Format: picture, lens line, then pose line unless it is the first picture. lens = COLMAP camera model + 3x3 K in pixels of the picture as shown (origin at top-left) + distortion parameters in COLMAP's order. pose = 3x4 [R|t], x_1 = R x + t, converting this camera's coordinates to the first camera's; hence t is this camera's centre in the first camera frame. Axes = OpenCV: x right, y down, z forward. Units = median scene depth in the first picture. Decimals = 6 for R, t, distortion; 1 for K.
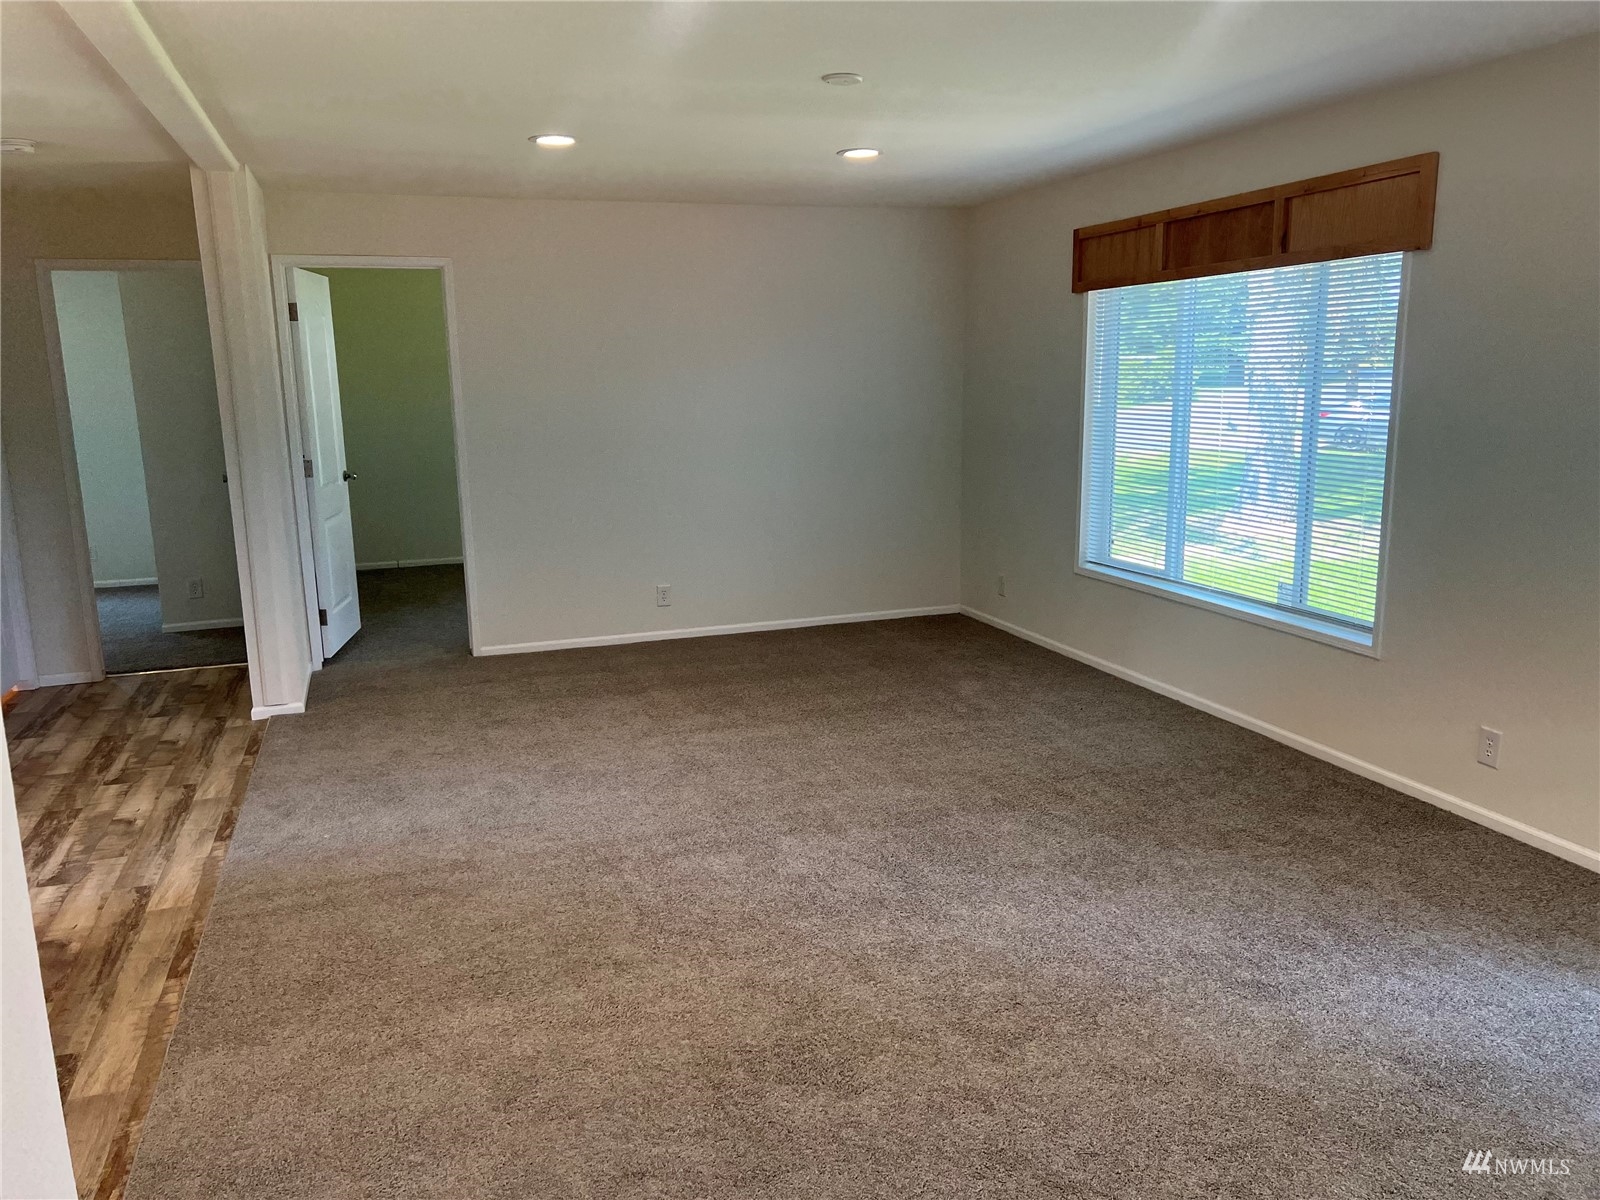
lens RADIAL K [[1205.5, 0, 800.0], [0, 1205.5, 600.0], [0, 0, 1]] dist [0.080325, -0.096617]
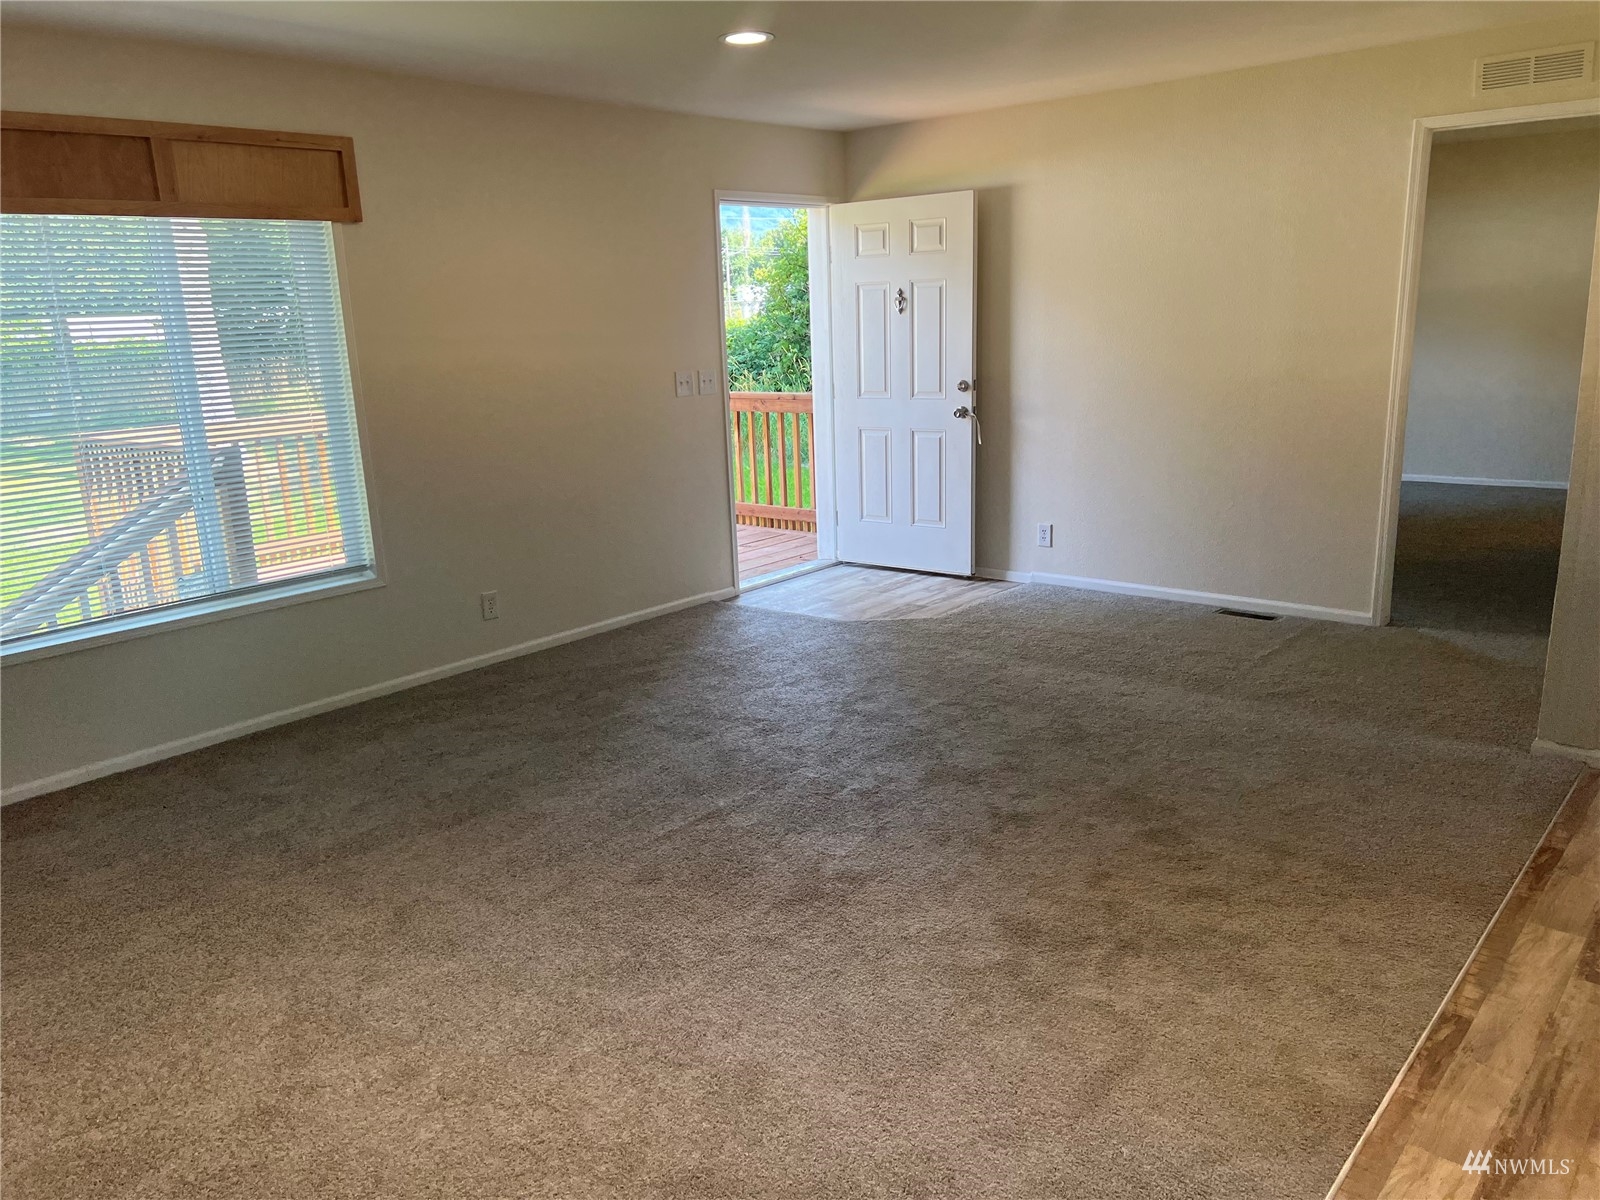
lens RADIAL K [[1205.5, 0, 800.0], [0, 1205.5, 600.0], [0, 0, 1]] dist [0.080325, -0.096617]
pose [[-0.520614, -0.169477, 0.836803, -0.588843], [0.202038, 0.927810, 0.313606, -0.188089], [-0.829543, 0.332334, -0.448790, 1.037099]]
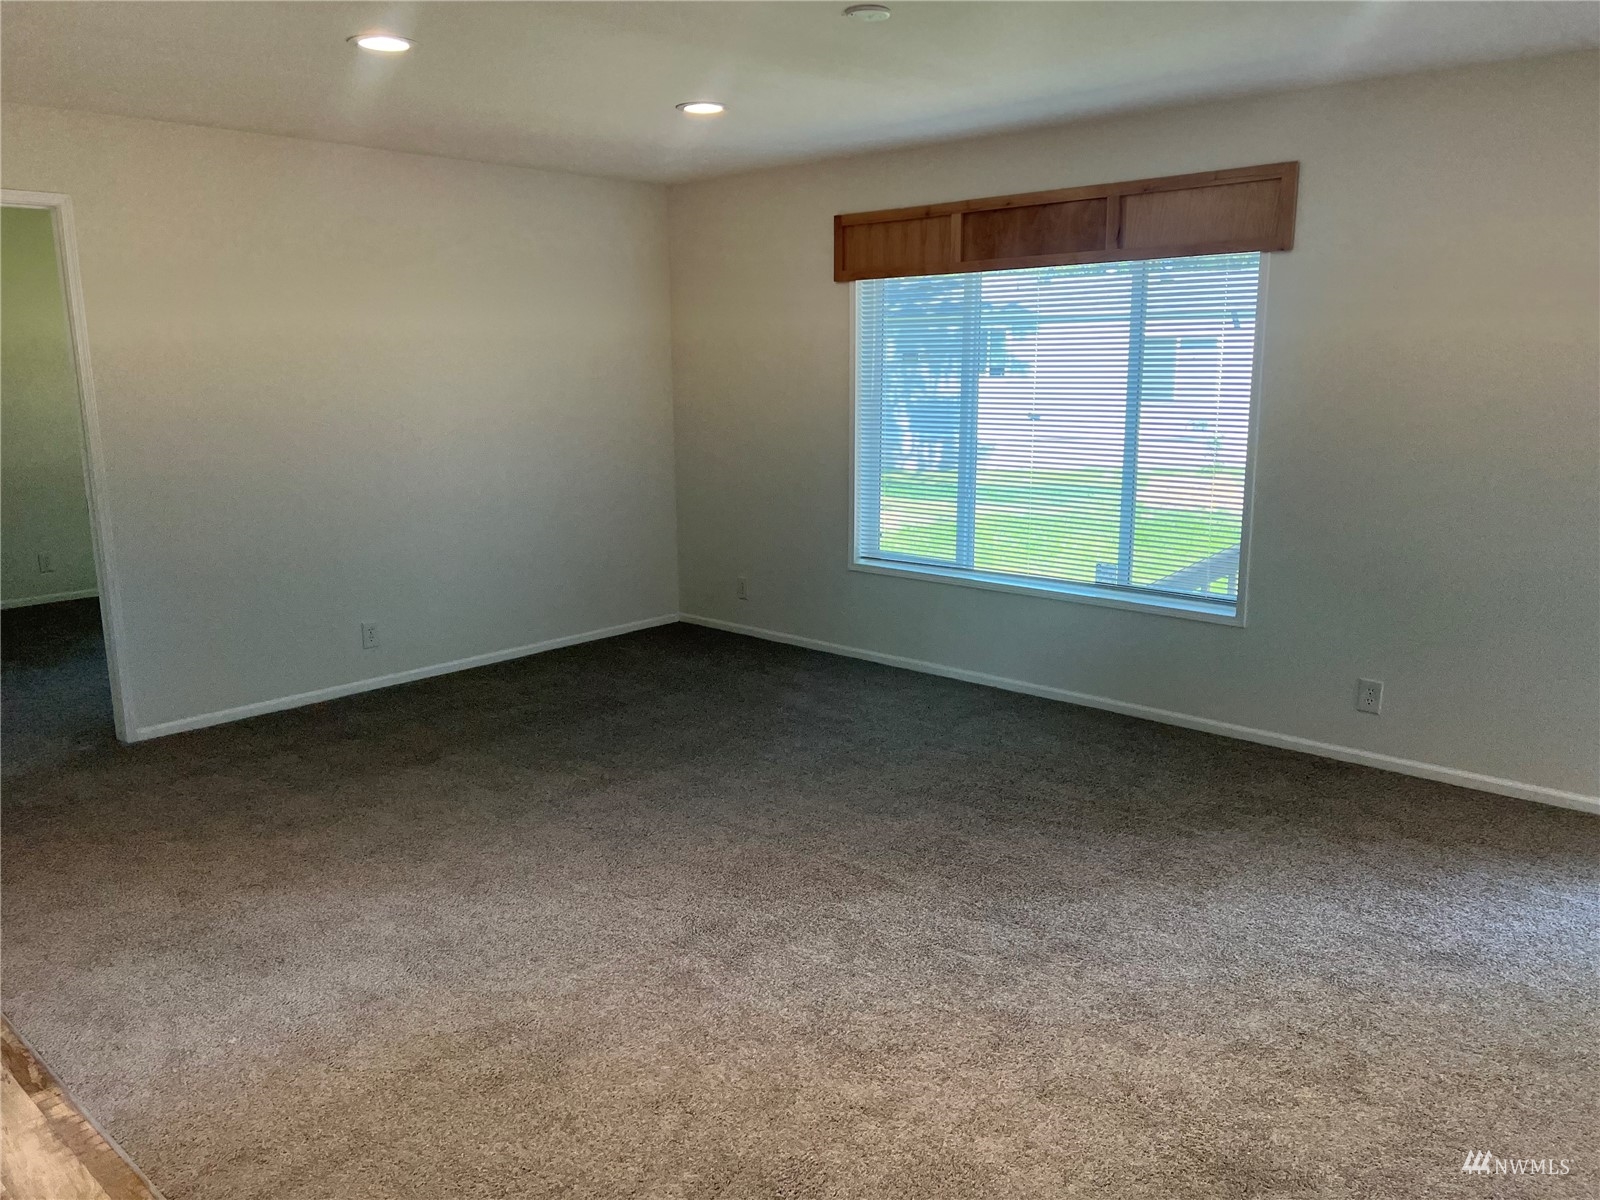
lens RADIAL K [[1205.5, 0, 800.0], [0, 1205.5, 600.0], [0, 0, 1]] dist [0.080325, -0.096617]
pose [[0.877860, -0.085857, 0.471158, -0.330621], [0.084019, 0.996151, 0.024982, -0.031763], [-0.471489, 0.017656, 0.881695, 0.202157]]
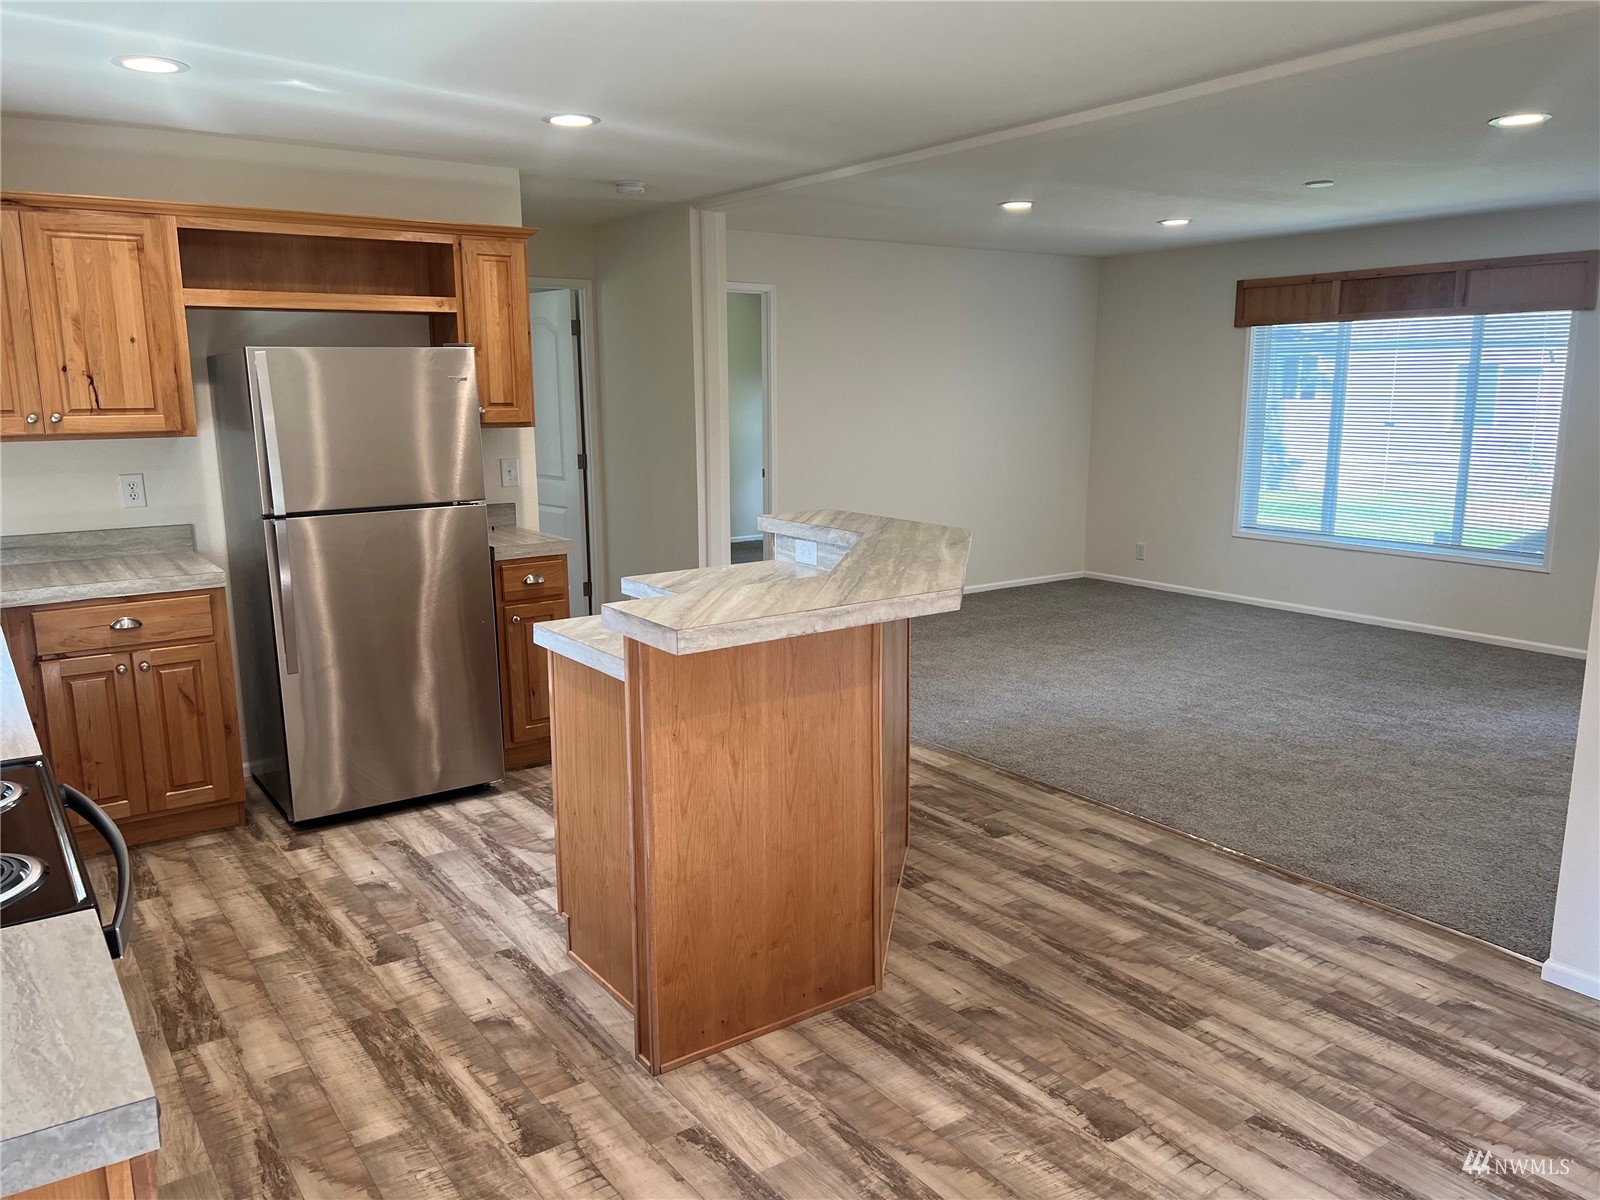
lens RADIAL K [[1205.5, 0, 800.0], [0, 1205.5, 600.0], [0, 0, 1]] dist [0.080325, -0.096617]
pose [[0.960702, -0.036498, 0.275172, -0.746781], [0.040395, 0.999148, -0.008506, 0.050449], [-0.274627, 0.019287, 0.961357, -0.193237]]
